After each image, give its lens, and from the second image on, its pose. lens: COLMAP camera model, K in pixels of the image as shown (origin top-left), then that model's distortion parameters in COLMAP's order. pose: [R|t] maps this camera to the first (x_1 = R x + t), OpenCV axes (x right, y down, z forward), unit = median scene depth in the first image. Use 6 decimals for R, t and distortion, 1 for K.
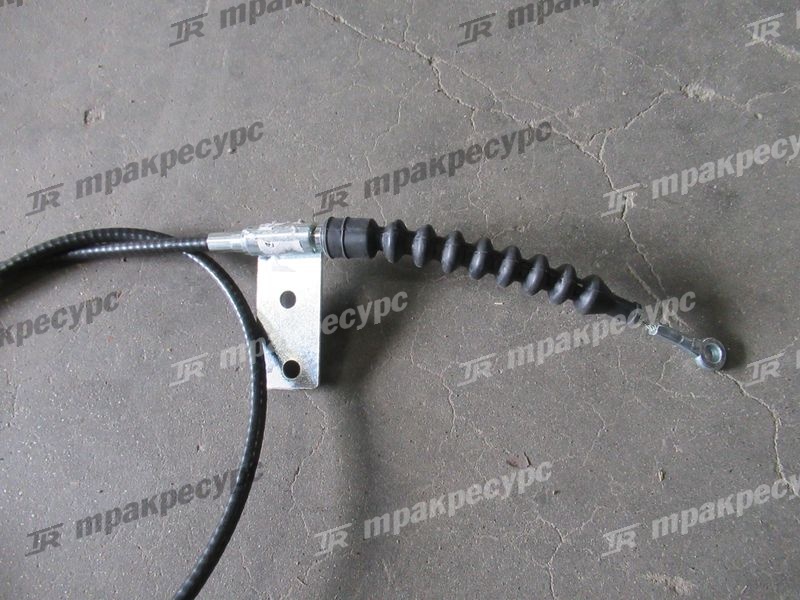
lens RADIAL K [[934.0, 0, 400.0], [0, 934.0, 300.0], [0, 0, 1]] dist [0.019677, -0.049016]
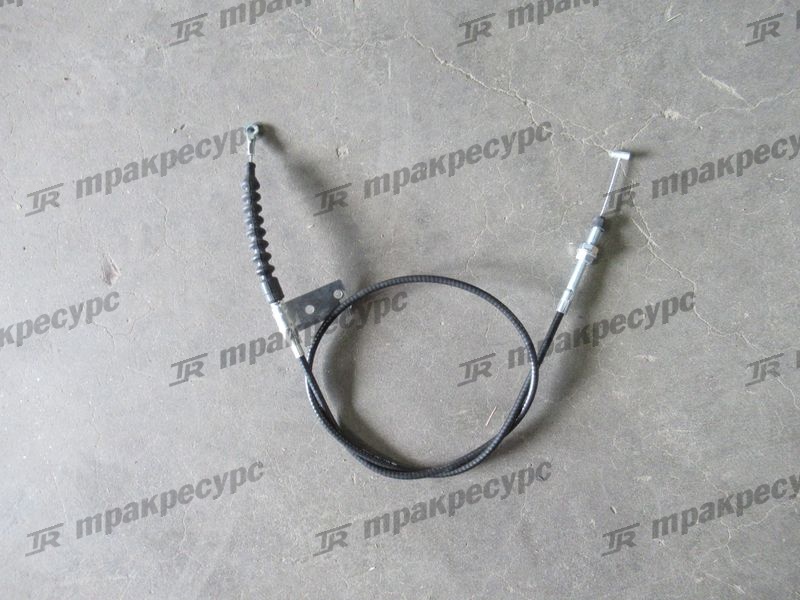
lens RADIAL K [[934.0, 0, 400.0], [0, 934.0, 300.0], [0, 0, 1]] dist [0.019677, -0.049016]
pose [[0.999999, 0.000222, 0.001014, -0.154680], [-0.000223, 0.999999, 0.001288, -0.182845], [-0.001014, -0.001288, 0.999999, -0.000705]]
